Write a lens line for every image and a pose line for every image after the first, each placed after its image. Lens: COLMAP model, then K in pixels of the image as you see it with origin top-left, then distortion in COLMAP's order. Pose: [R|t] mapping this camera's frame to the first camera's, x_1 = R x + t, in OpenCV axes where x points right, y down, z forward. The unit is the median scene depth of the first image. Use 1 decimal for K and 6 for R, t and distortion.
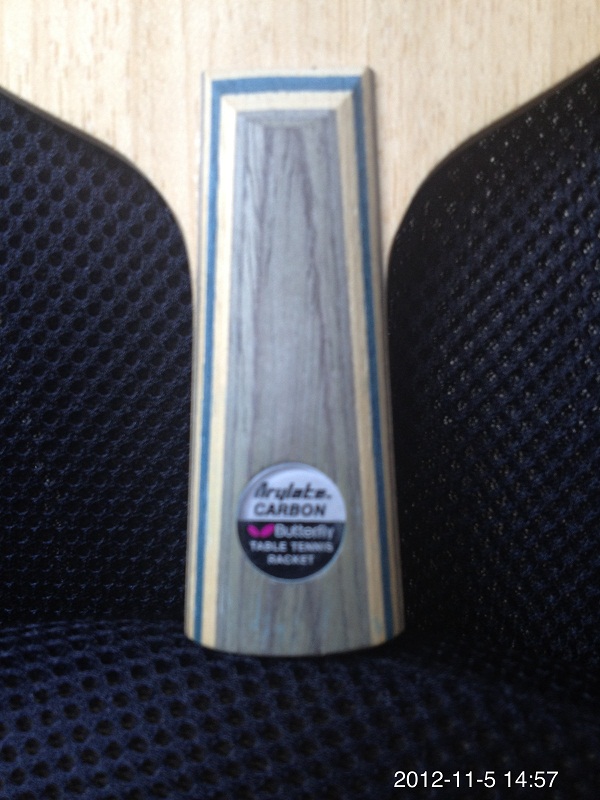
lens RADIAL K [[856.6, 0, 298.8], [0, 856.6, 399.9], [0, 0, 1]] dist [0.096713, 0.000000]
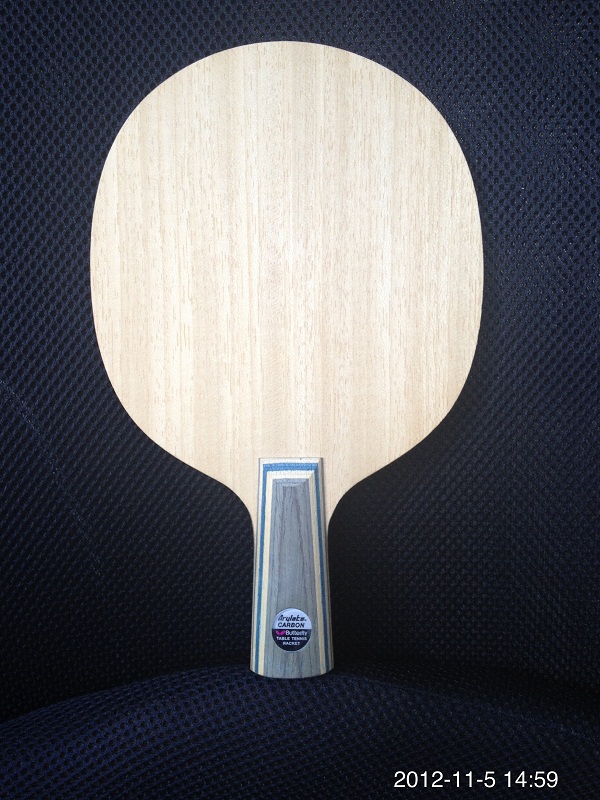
lens RADIAL K [[856.6, 0, 301.4], [0, 856.6, 404.0], [0, 0, 1]] dist [0.096713, 0.000000]
pose [[0.999191, 0.005668, 0.039805, -0.090609], [-0.005986, 0.999951, 0.007886, -0.593329], [-0.039759, -0.008117, 0.999176, -1.724559]]
